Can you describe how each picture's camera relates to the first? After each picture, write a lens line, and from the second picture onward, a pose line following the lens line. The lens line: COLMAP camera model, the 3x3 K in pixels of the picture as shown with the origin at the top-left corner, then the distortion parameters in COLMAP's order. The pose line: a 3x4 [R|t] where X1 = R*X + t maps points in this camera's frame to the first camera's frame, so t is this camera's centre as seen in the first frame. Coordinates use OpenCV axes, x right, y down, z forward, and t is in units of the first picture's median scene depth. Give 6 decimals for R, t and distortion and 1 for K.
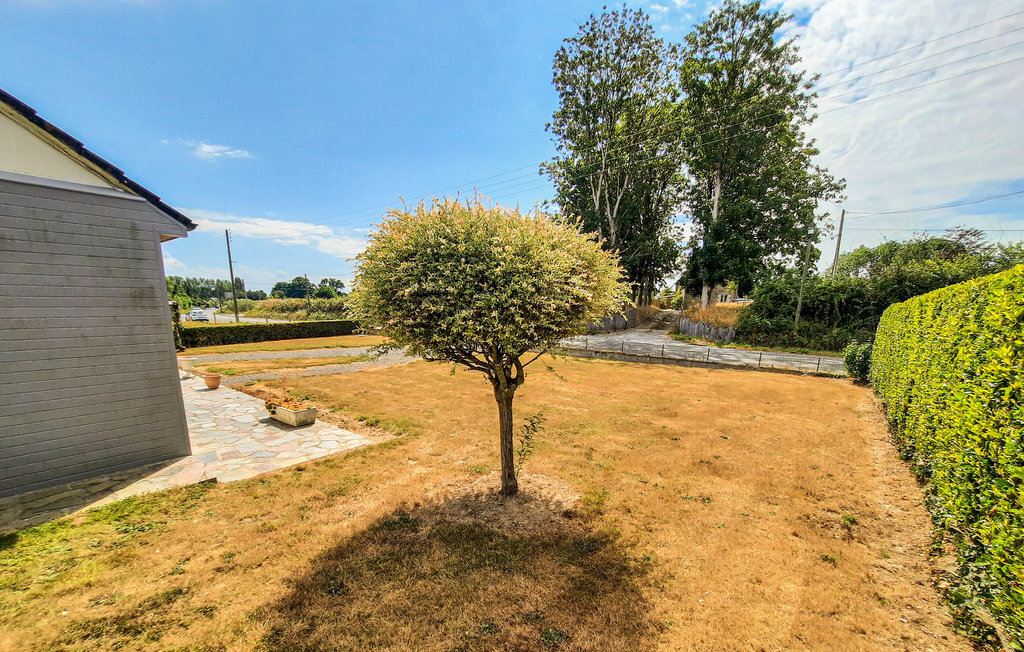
lens RADIAL K [[491.7, 0, 572.9], [0, 491.7, 405.3], [0, 0, 1]] dist [-0.001382, -0.000492]
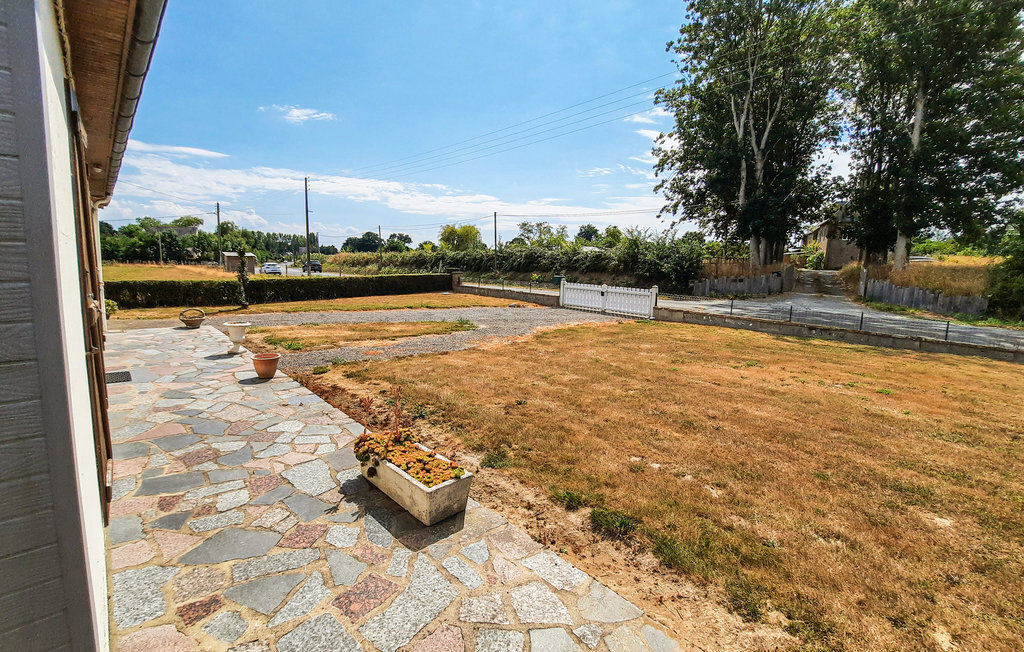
lens RADIAL K [[491.7, 0, 510.6], [0, 491.7, 322.7], [0, 0, 1]] dist [-0.001382, -0.000492]
pose [[0.979356, 0.034740, -0.199135, -0.127969], [-0.052005, 0.995263, -0.082137, -0.026301], [0.195338, 0.090797, 0.976524, 0.185335]]
